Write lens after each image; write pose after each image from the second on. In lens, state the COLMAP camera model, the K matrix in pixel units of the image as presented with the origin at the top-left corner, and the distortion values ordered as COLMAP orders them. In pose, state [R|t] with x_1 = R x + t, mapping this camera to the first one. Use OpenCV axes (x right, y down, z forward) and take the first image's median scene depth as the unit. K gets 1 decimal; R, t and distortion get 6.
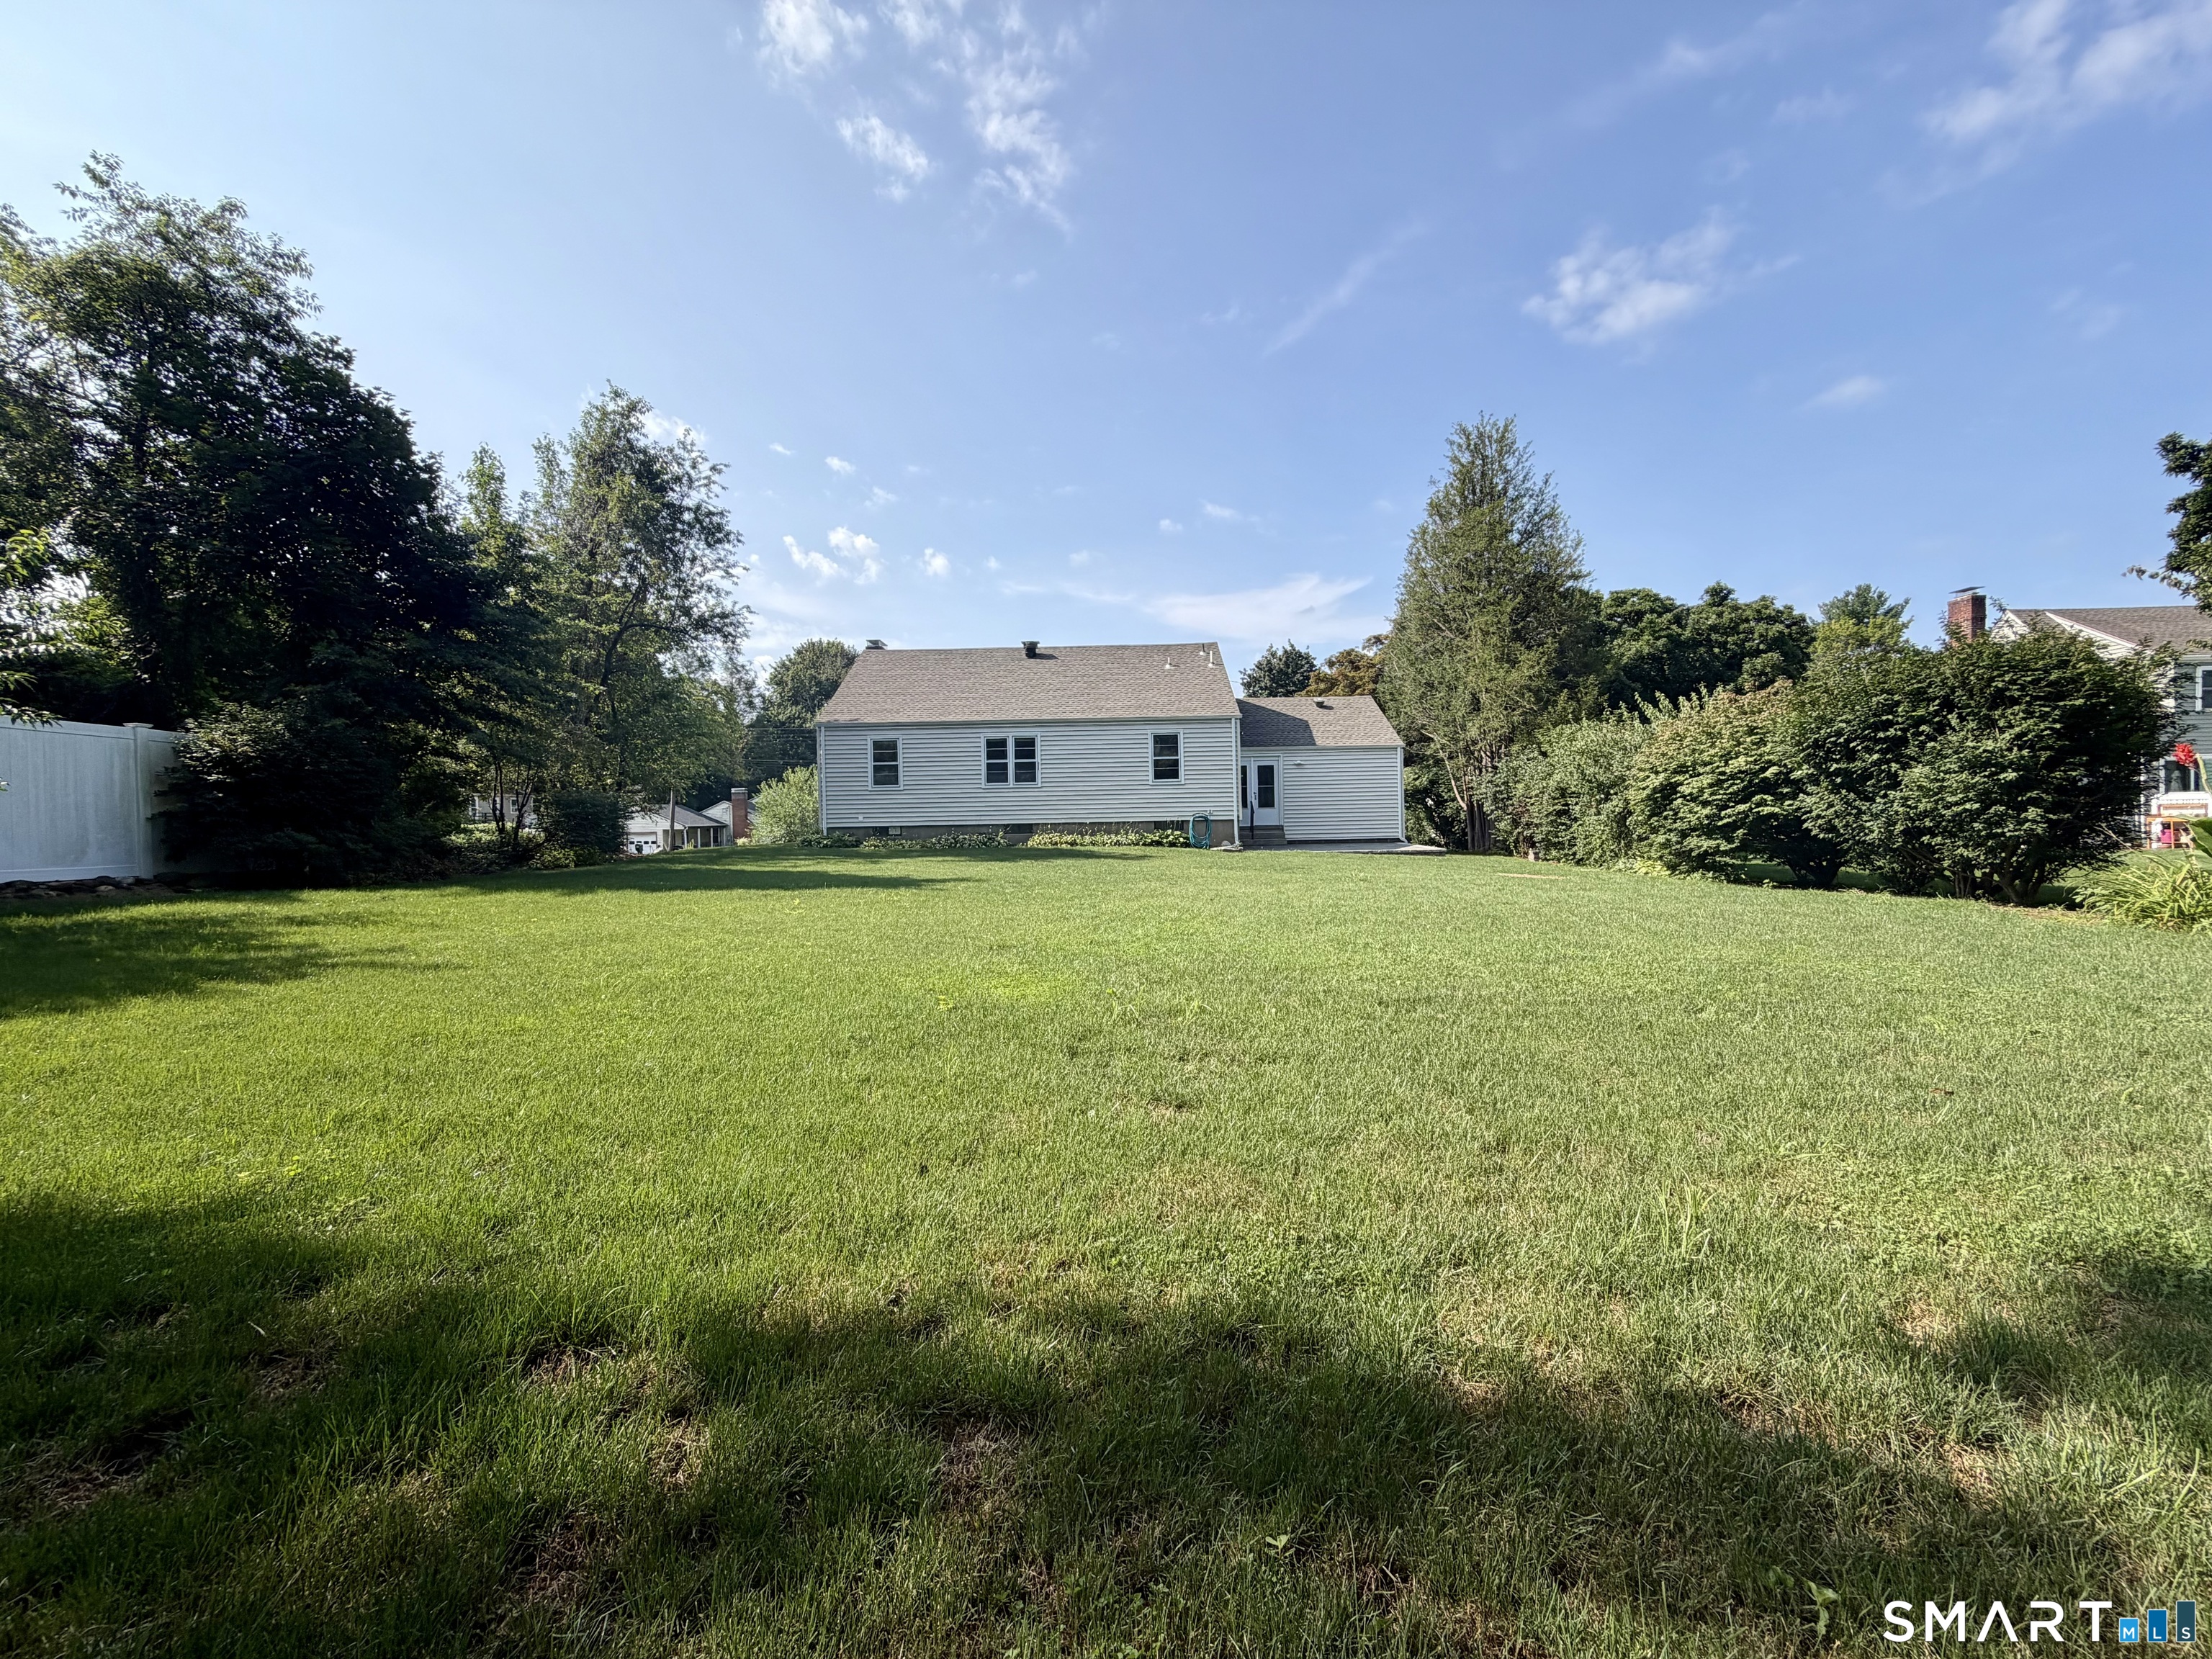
lens RADIAL K [[881.8, 0, 1101.7], [0, 881.8, 832.1], [0, 0, 1]] dist [-0.001124, 0.000298]
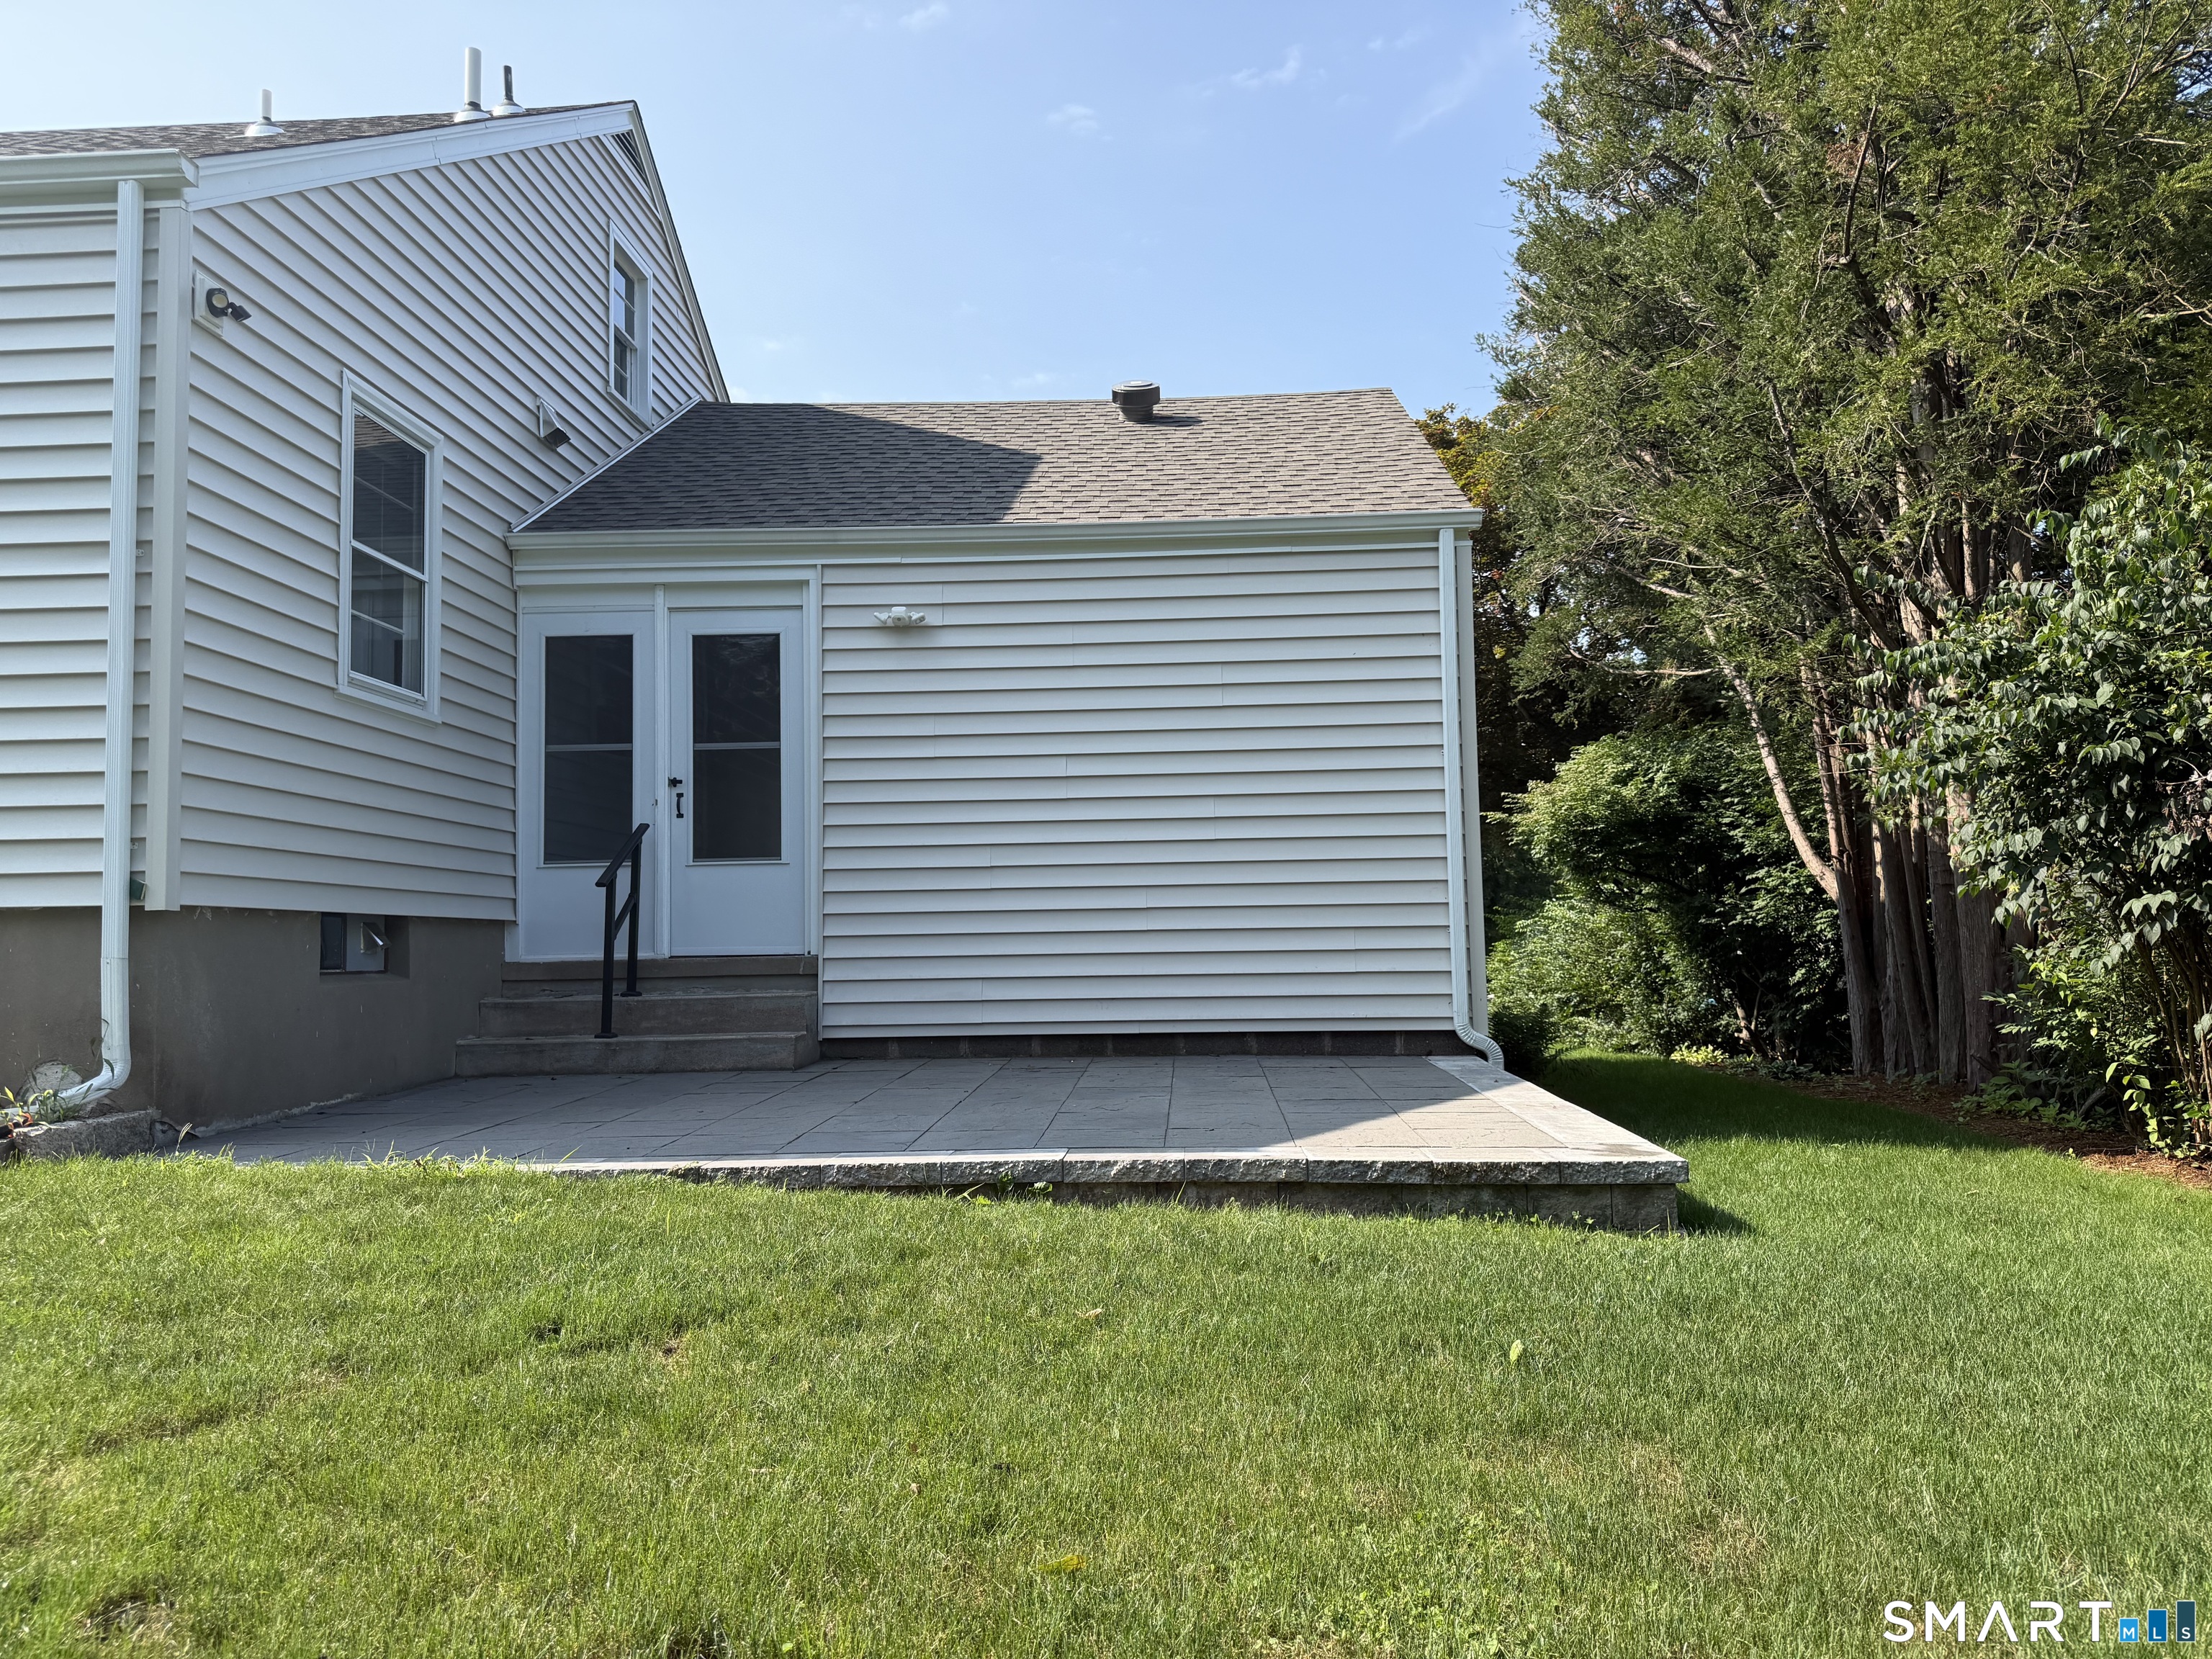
lens RADIAL K [[1557.7, 0, 1108.2], [0, 1557.7, 843.3], [0, 0, 1]] dist [0.115206, -0.175387]
pose [[0.999185, 0.002060, -0.040308, 0.315362], [-0.005470, 0.996394, -0.084668, -0.004101], [0.039988, 0.084819, 0.995594, 0.763145]]
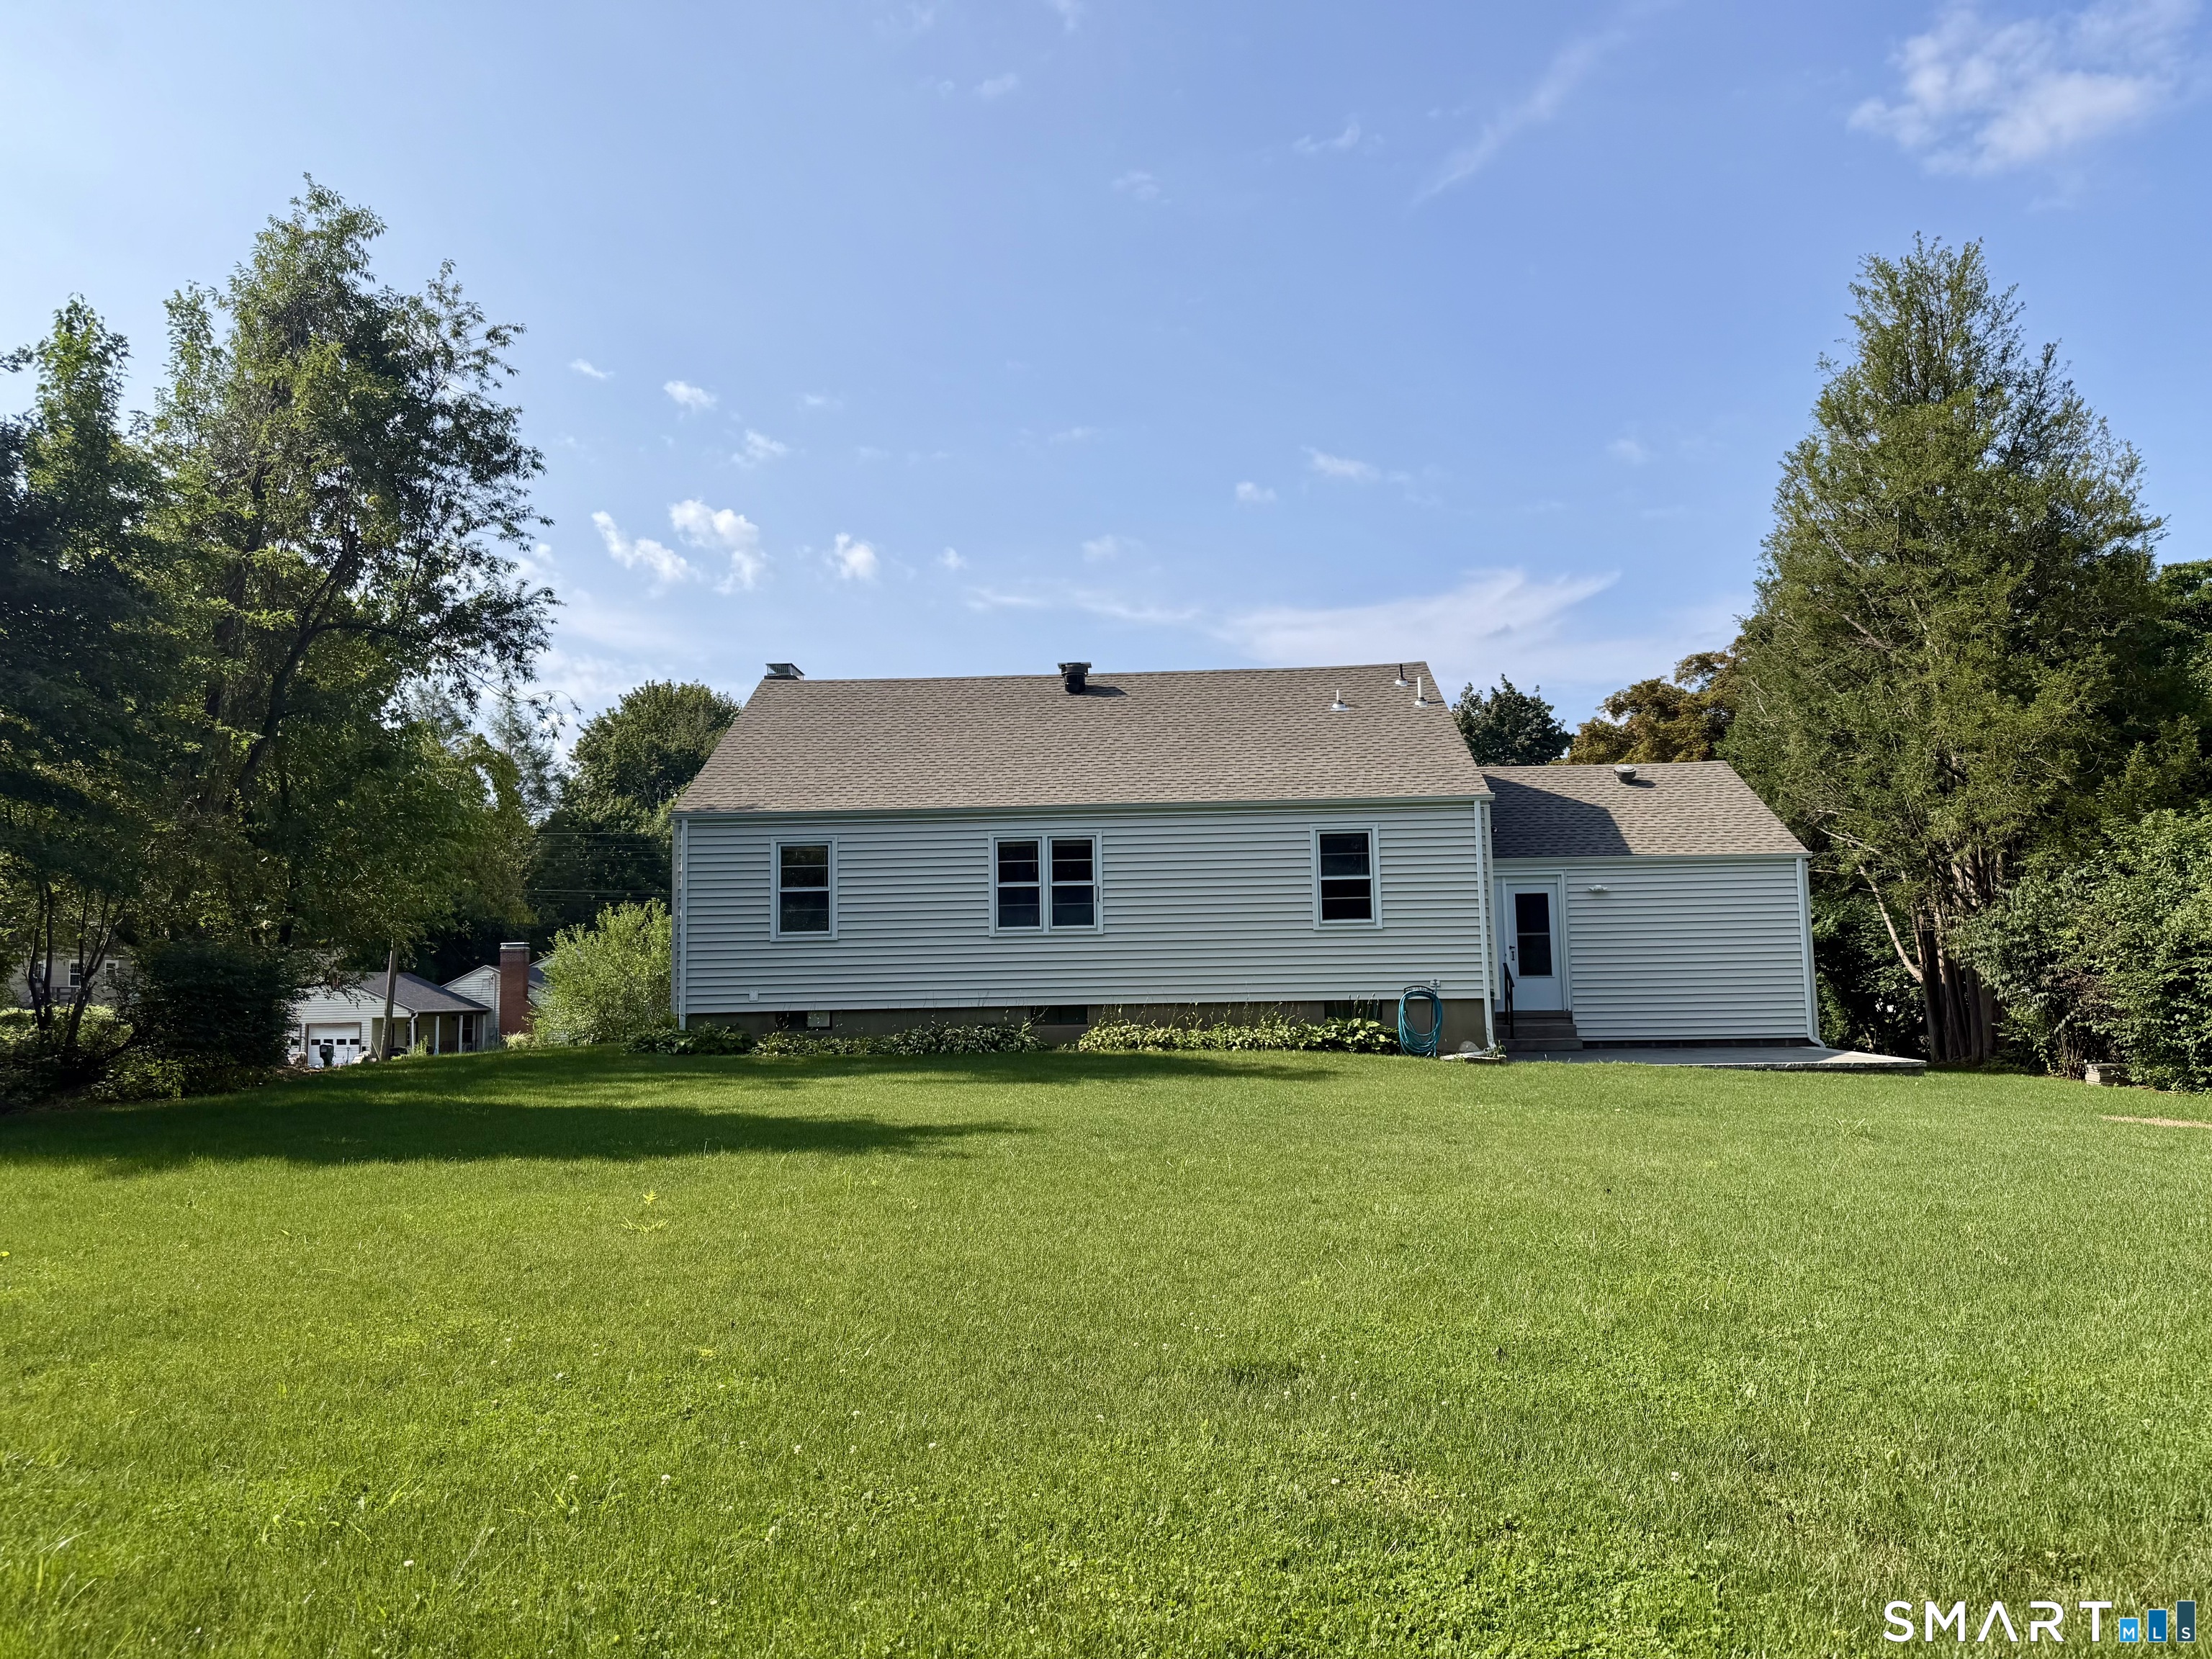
lens RADIAL K [[1557.7, 0, 1108.2], [0, 1557.7, 843.3], [0, 0, 1]] dist [0.115206, -0.175387]
pose [[0.999542, -0.002469, -0.030156, -0.038111], [-0.000940, 0.993648, -0.112532, -0.001286], [0.030242, 0.112509, 0.993190, 0.087176]]
